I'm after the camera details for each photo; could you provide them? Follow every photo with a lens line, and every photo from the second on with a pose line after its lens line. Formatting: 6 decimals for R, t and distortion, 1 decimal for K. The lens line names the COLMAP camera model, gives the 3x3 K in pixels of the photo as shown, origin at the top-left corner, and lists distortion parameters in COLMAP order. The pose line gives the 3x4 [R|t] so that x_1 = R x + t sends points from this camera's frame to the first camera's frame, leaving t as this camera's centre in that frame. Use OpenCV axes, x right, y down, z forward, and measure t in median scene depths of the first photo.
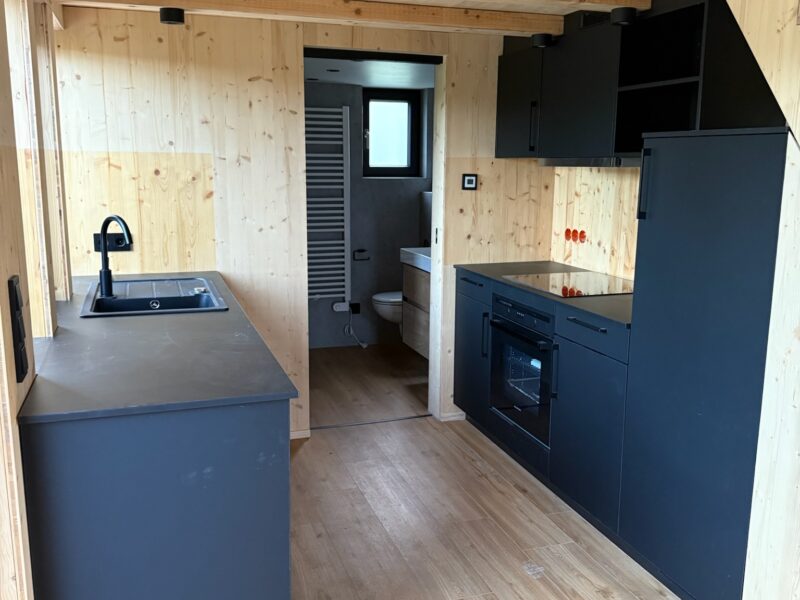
lens RADIAL K [[743.3, 0, 400.0], [0, 743.3, 300.0], [0, 0, 1]] dist [0.175392, -0.341833]
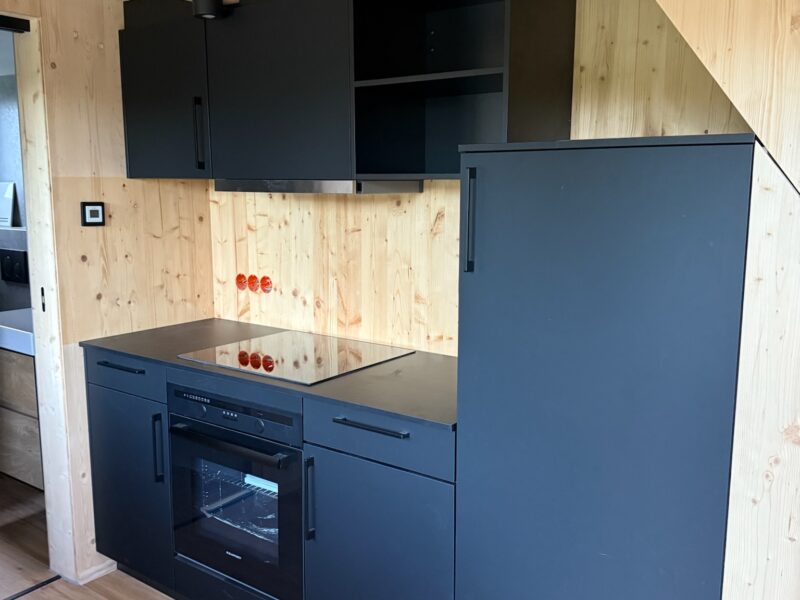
lens RADIAL K [[743.3, 0, 400.0], [0, 743.3, 300.0], [0, 0, 1]] dist [0.175392, -0.341833]
pose [[0.818813, -0.094495, 0.566230, -0.069805], [0.109257, 0.993982, 0.007886, -0.059270], [-0.563567, 0.055407, 0.824210, 0.306998]]
